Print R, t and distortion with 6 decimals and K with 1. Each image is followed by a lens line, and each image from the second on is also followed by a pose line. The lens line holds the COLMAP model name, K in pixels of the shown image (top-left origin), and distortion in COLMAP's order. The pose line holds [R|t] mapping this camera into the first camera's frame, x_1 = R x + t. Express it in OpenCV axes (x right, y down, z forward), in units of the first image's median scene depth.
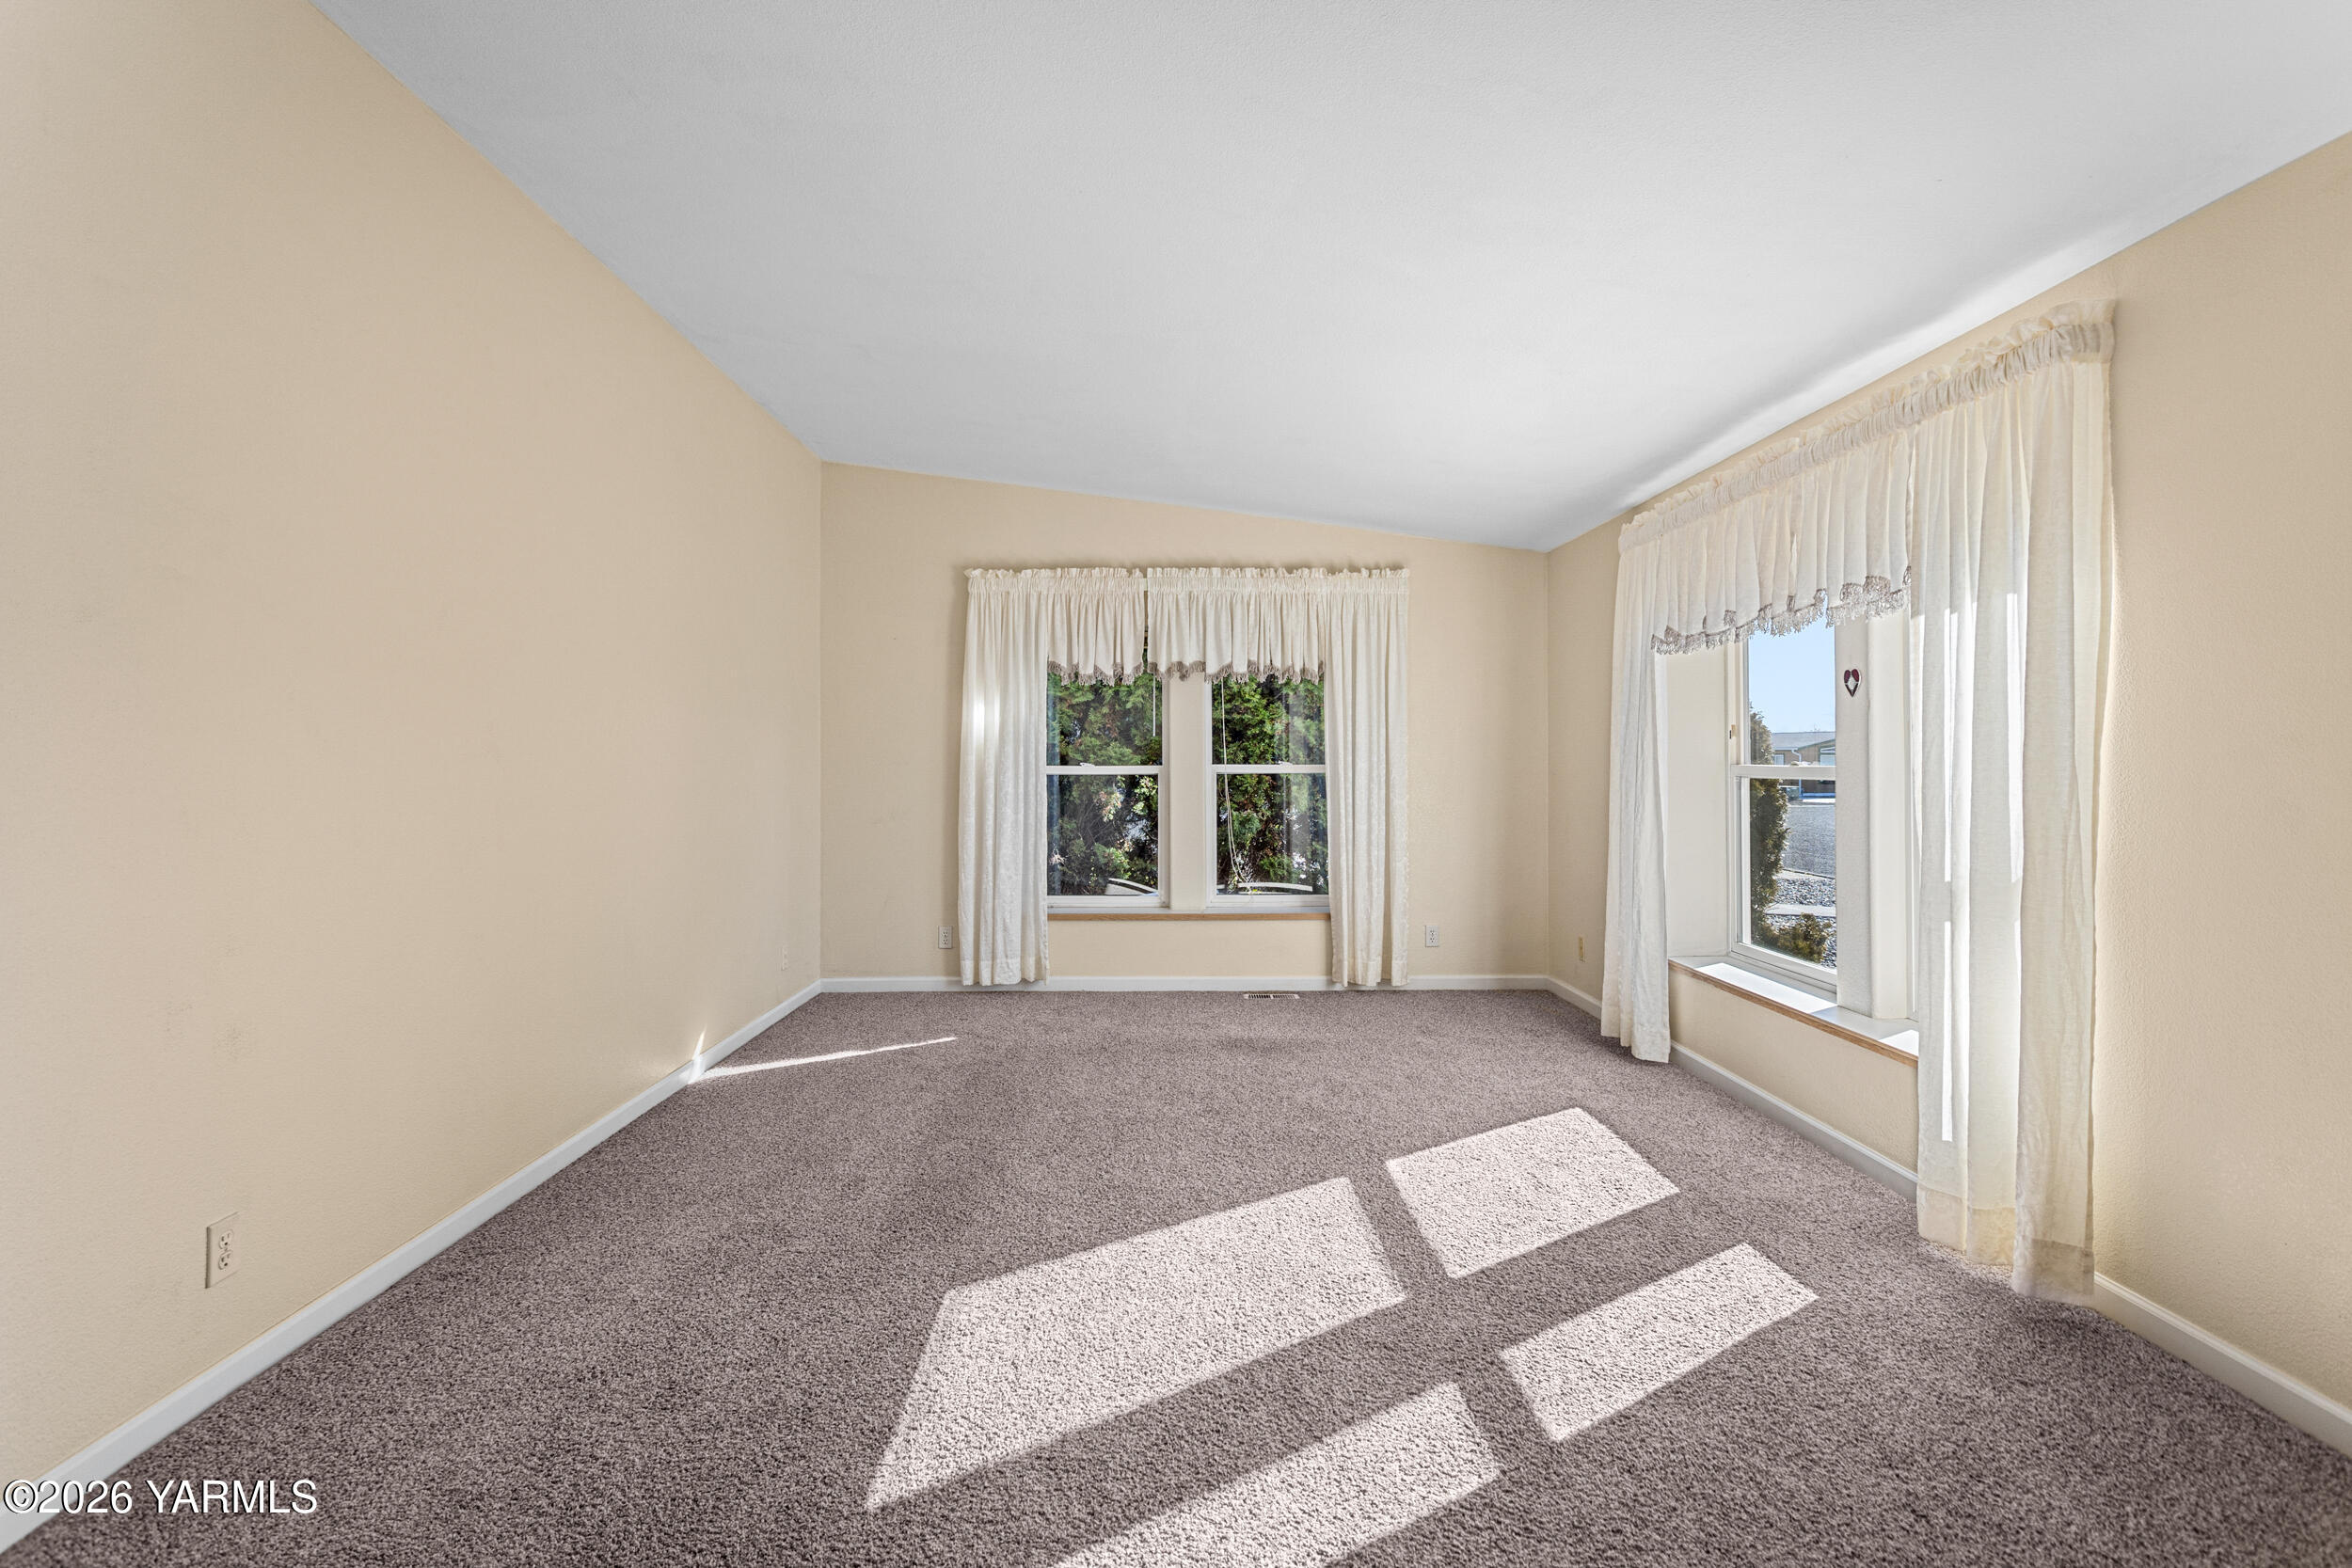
lens RADIAL K [[1108.0, 0, 1169.5], [0, 1108.0, 762.0], [0, 0, 1]] dist [-0.015810, -0.000149]
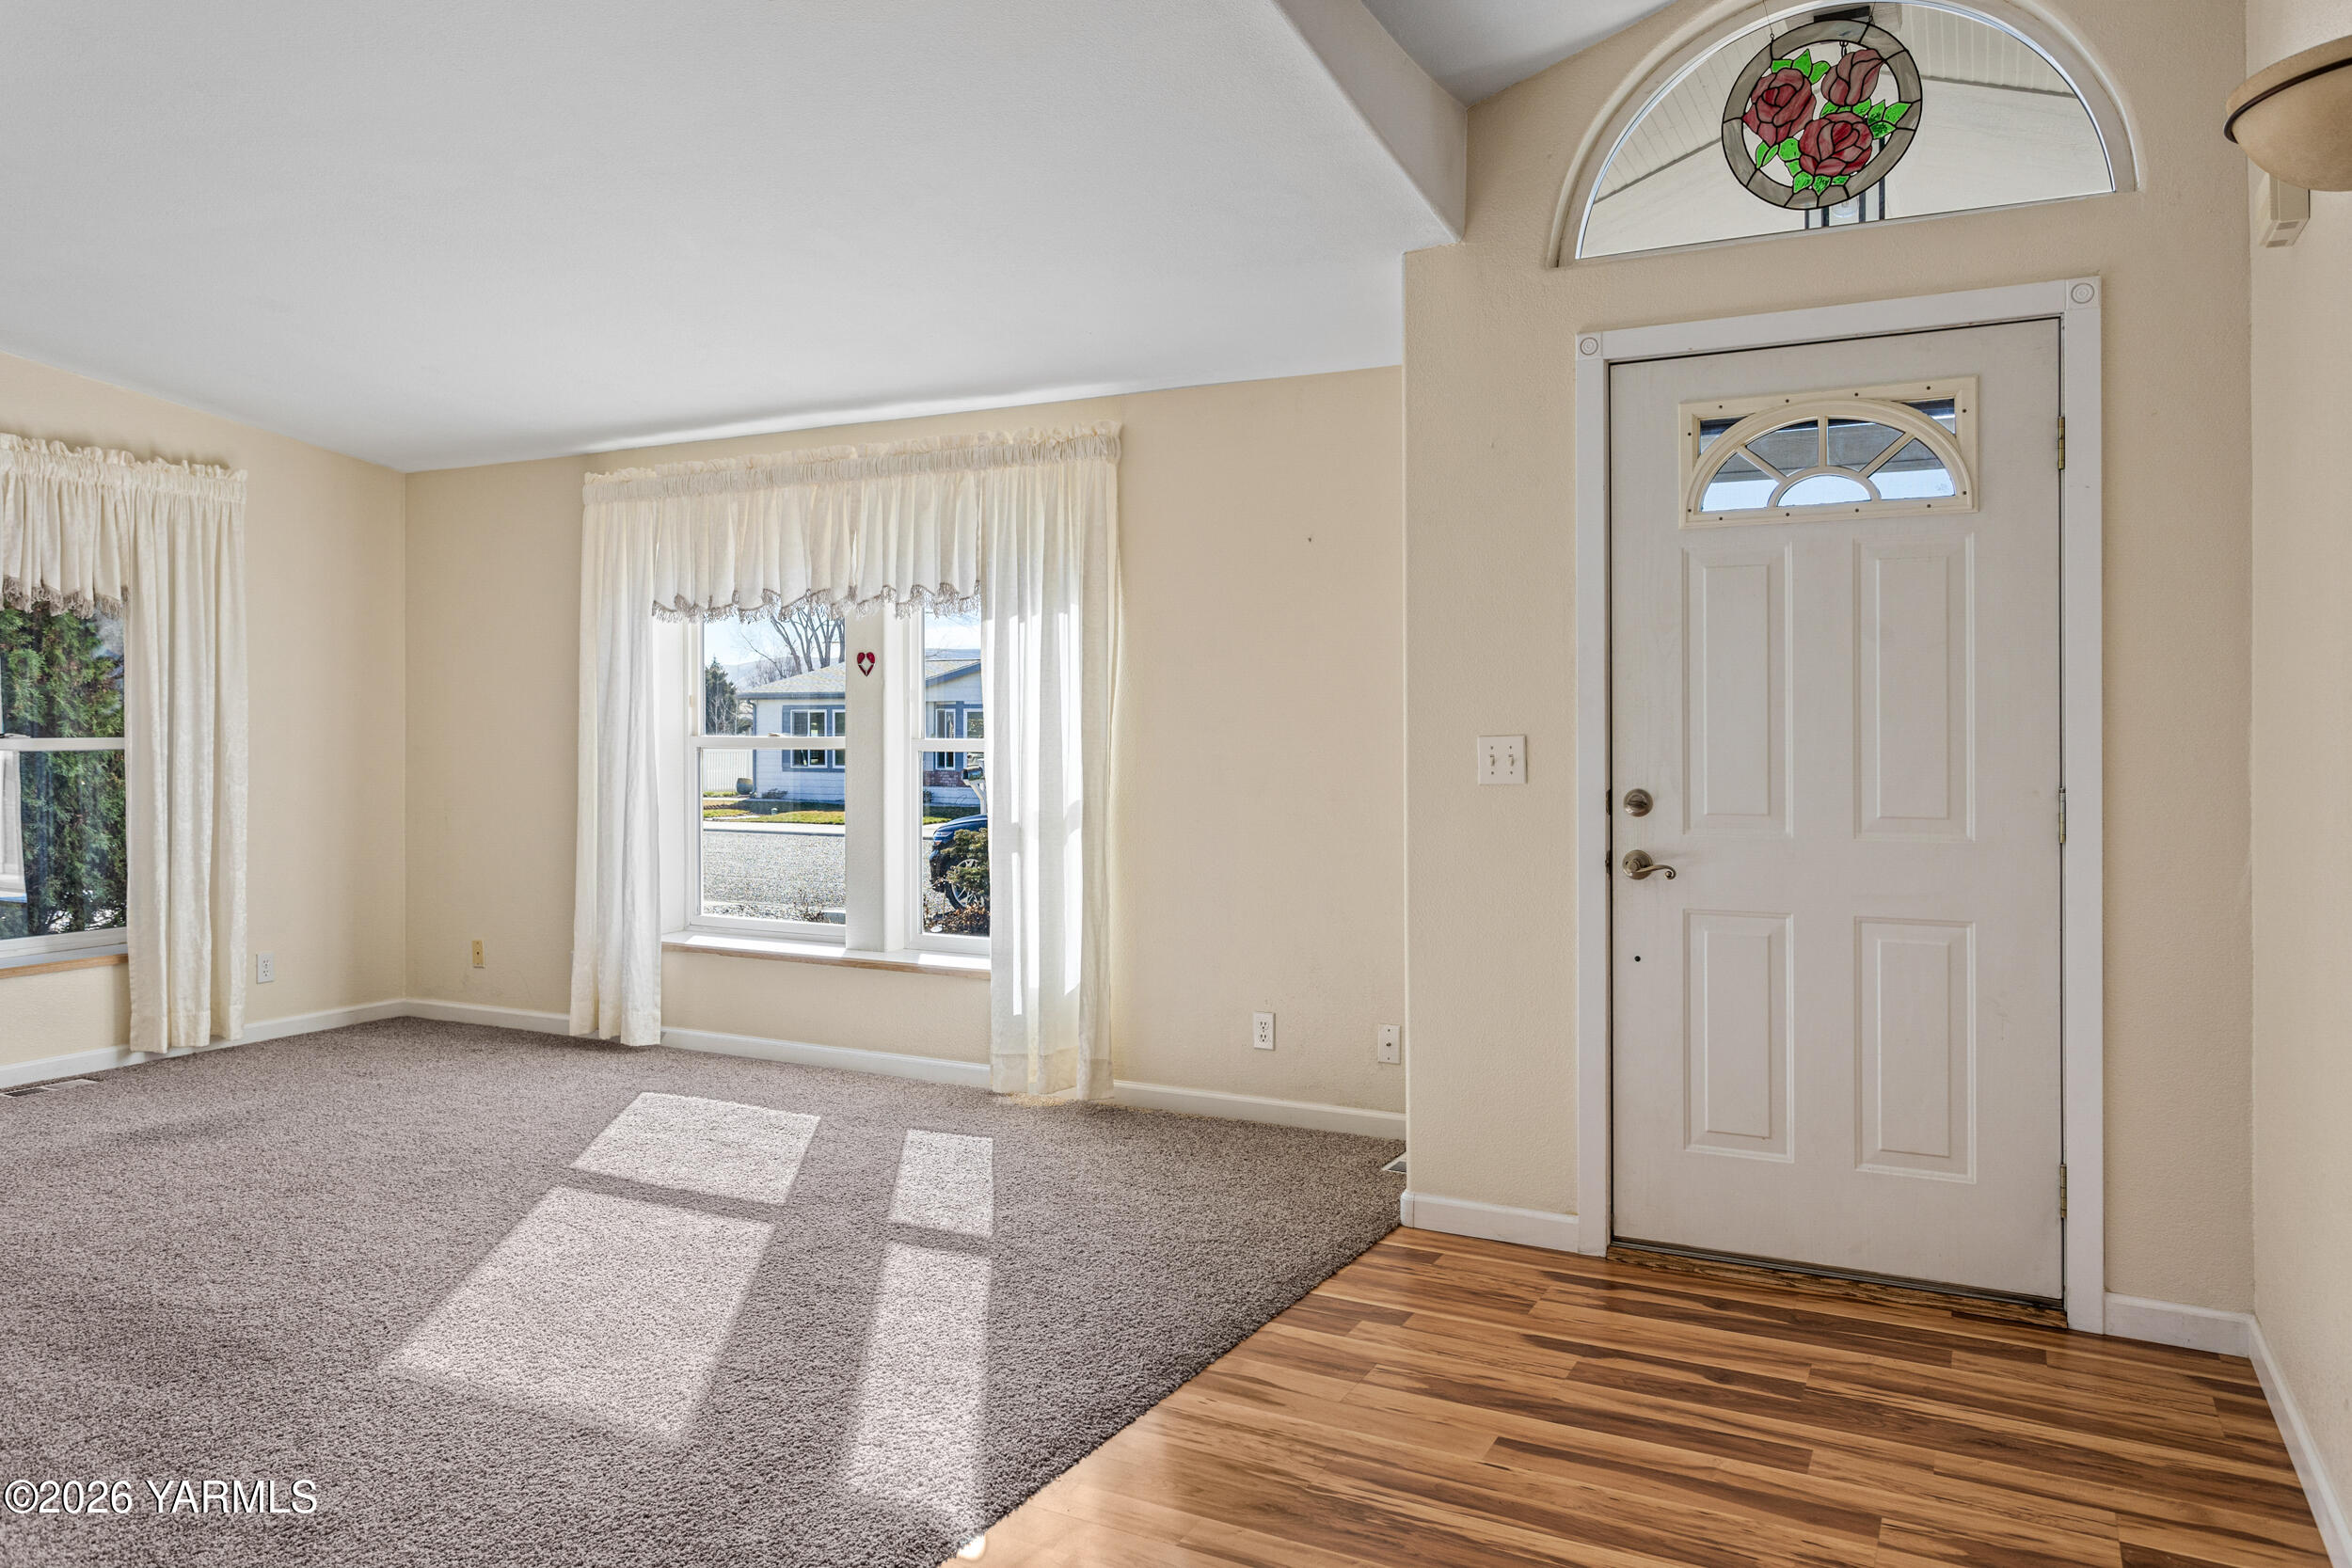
lens RADIAL K [[1618.9, 0, 1175.6], [0, 1618.9, 770.5], [0, 0, 1]] dist [-0.028183, -0.000260]
pose [[0.452303, -0.021640, 0.891602, -0.661221], [0.000318, 0.999709, 0.024103, -0.001236], [-0.891864, -0.010619, 0.452178, -0.044009]]
